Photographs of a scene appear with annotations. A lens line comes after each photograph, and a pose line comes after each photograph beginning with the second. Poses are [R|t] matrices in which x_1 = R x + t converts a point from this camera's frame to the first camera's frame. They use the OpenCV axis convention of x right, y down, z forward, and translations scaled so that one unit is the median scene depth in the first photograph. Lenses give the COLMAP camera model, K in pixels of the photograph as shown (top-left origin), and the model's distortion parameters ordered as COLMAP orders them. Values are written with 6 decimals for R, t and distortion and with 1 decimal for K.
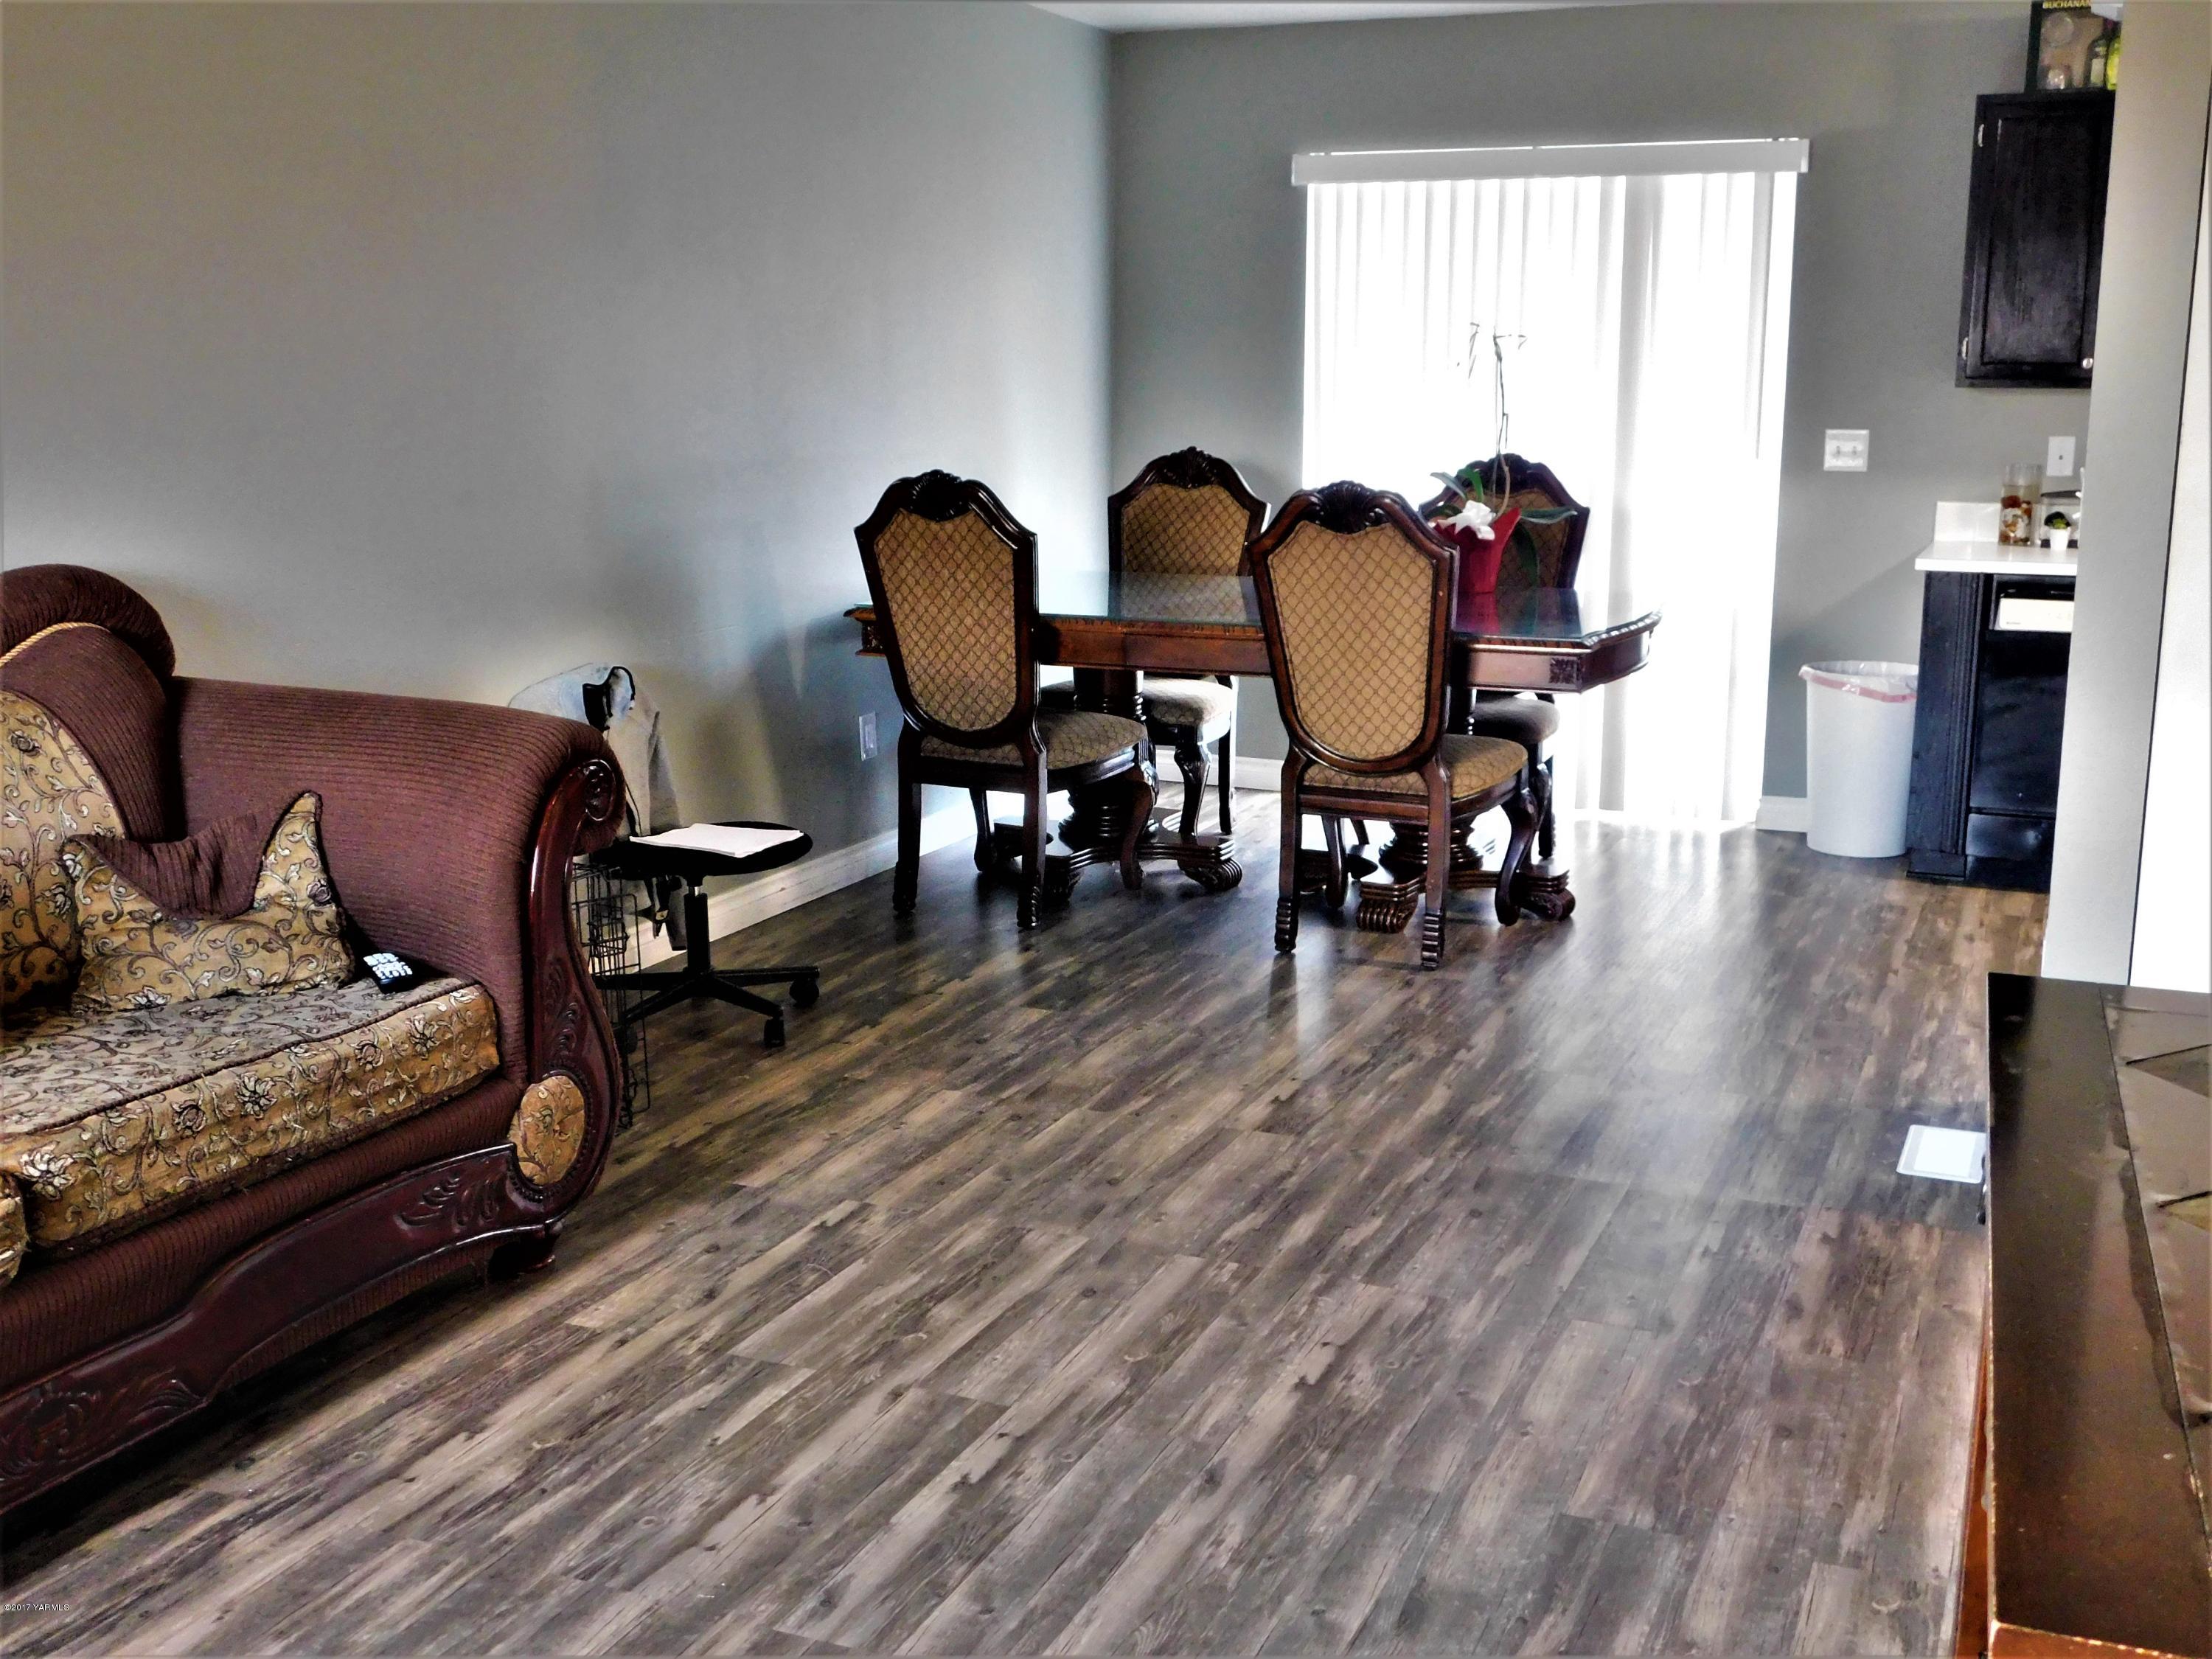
lens RADIAL K [[2320.6, 0, 1106.1], [0, 2320.6, 831.3], [0, 0, 1]] dist [-0.003625, 0.000000]
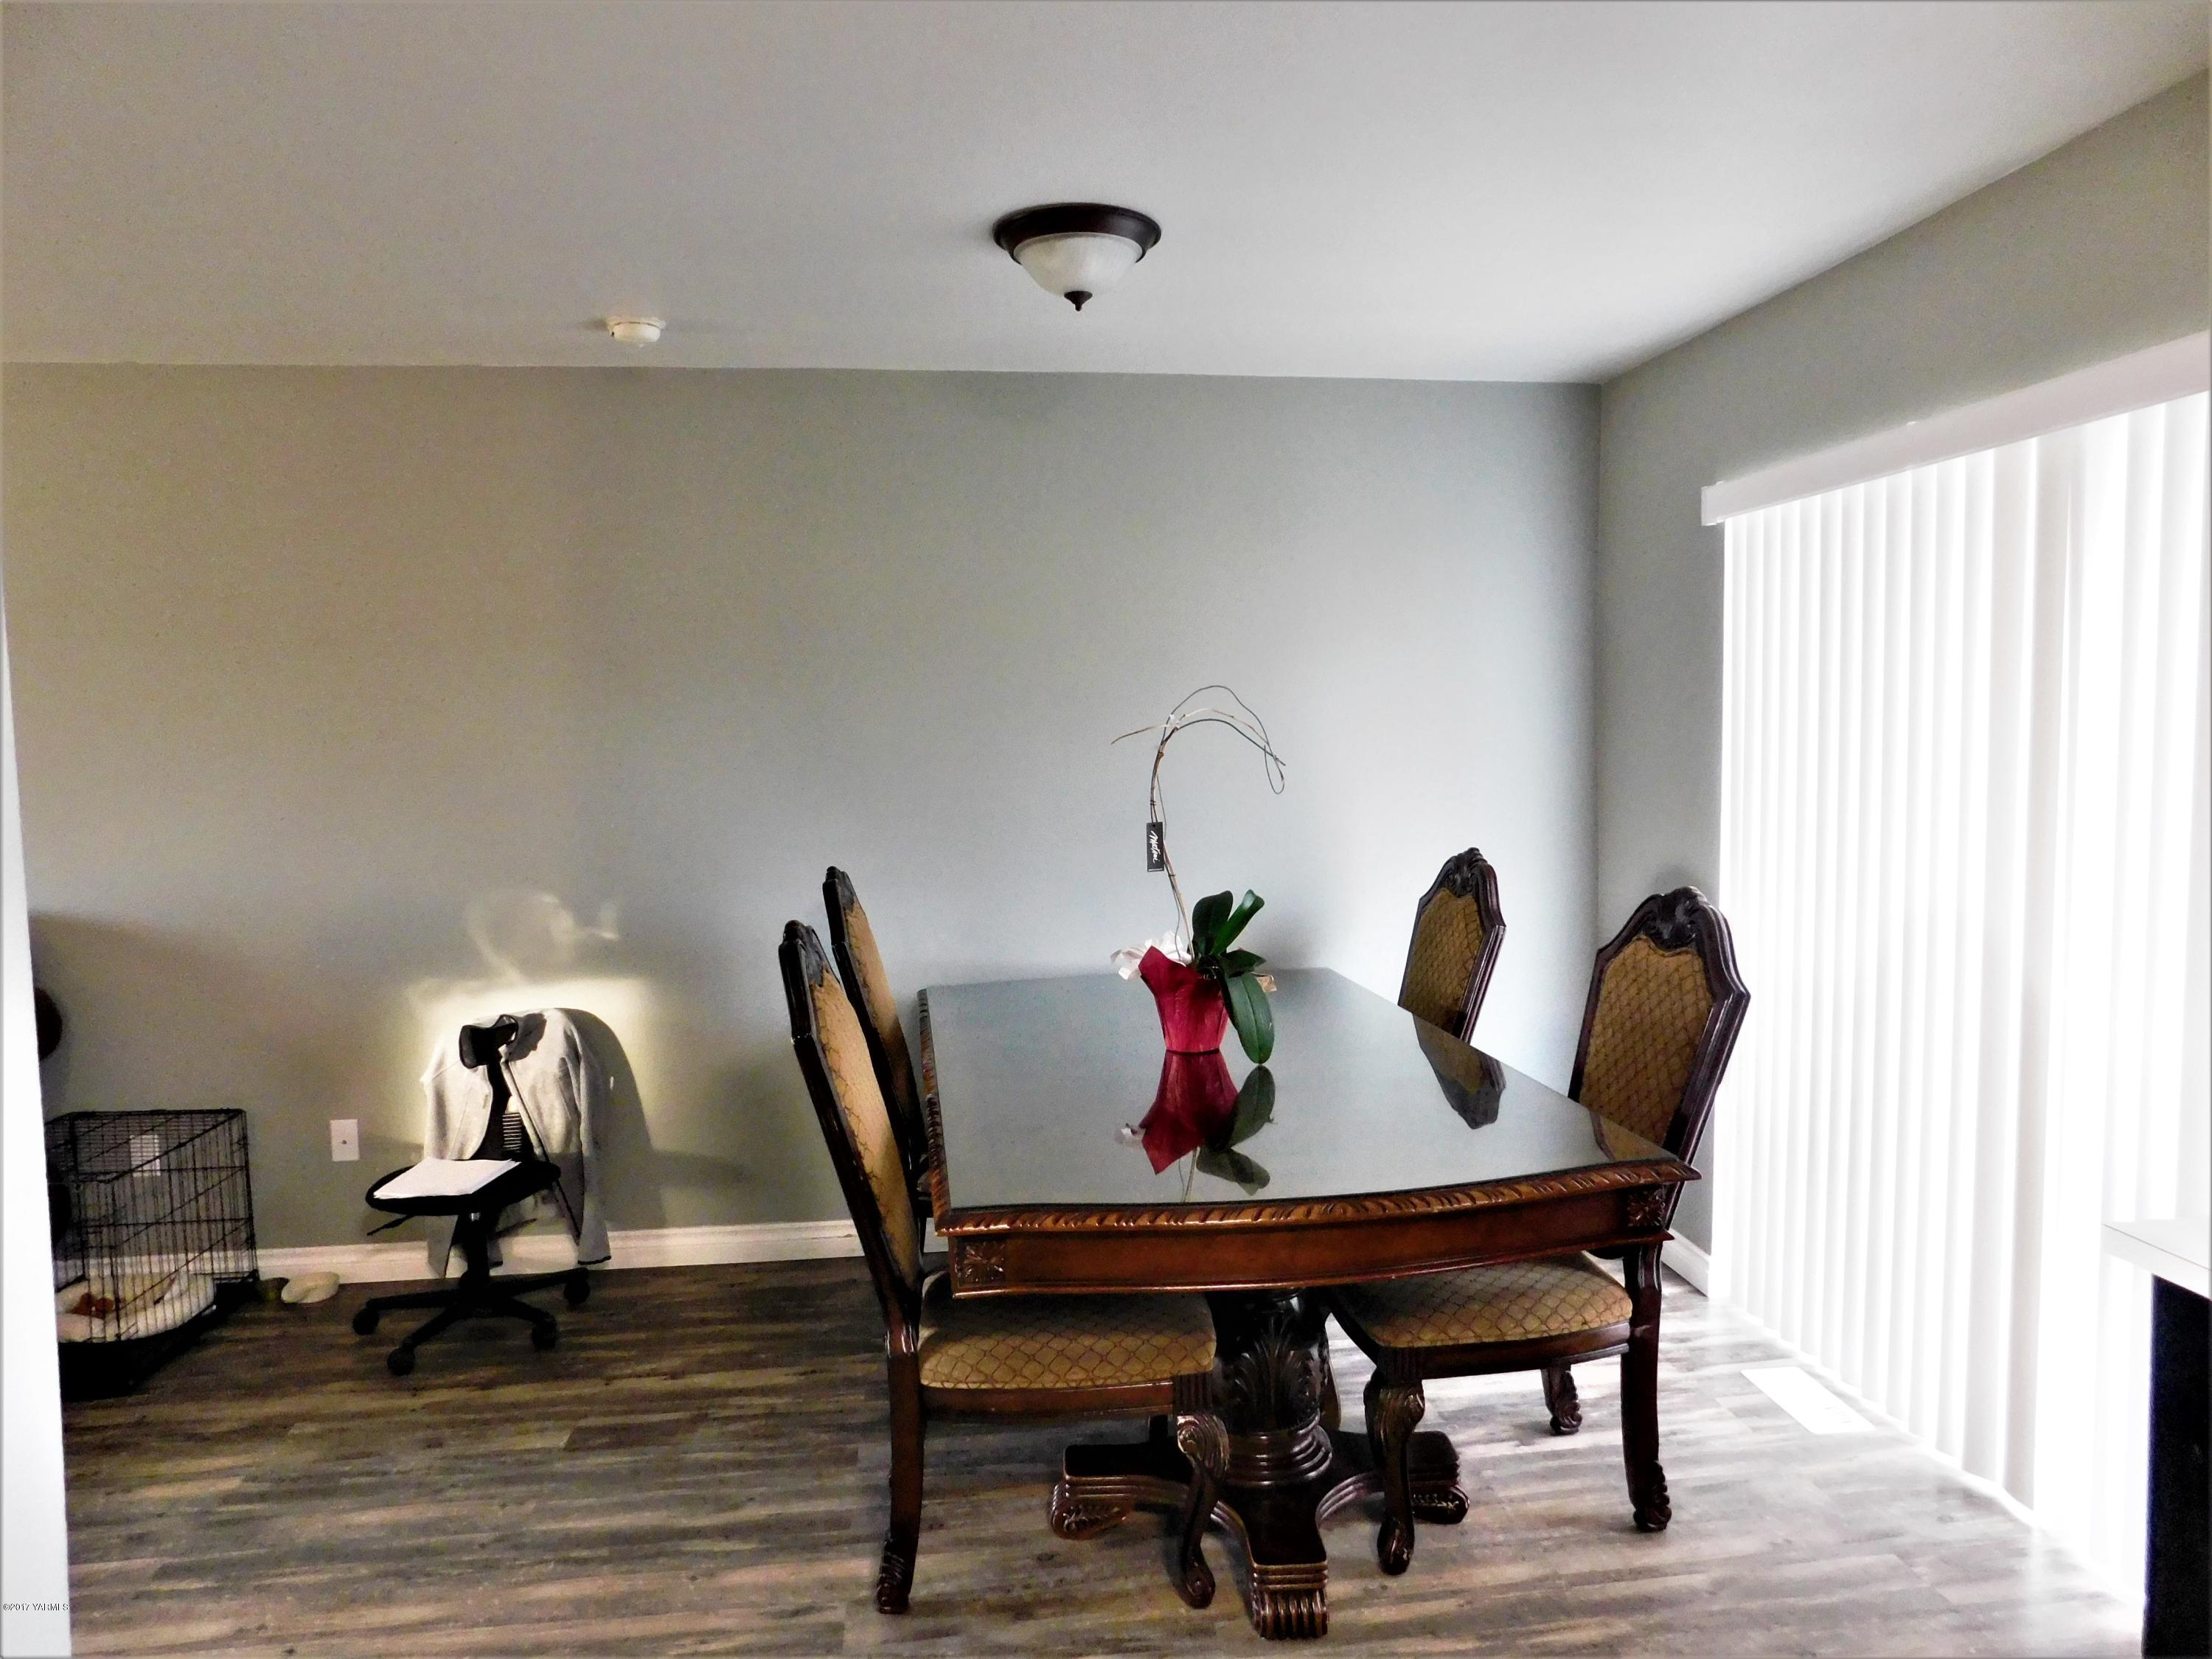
lens RADIAL K [[1475.6, 0, 1106.4], [0, 1475.6, 826.3], [0, 0, 1]] dist [-0.003073, 0.002651]
pose [[0.512715, 0.044059, -0.857428, 0.589921], [-0.163772, 0.985364, -0.047298, -0.176081], [0.842794, 0.164673, 0.512426, 0.858305]]
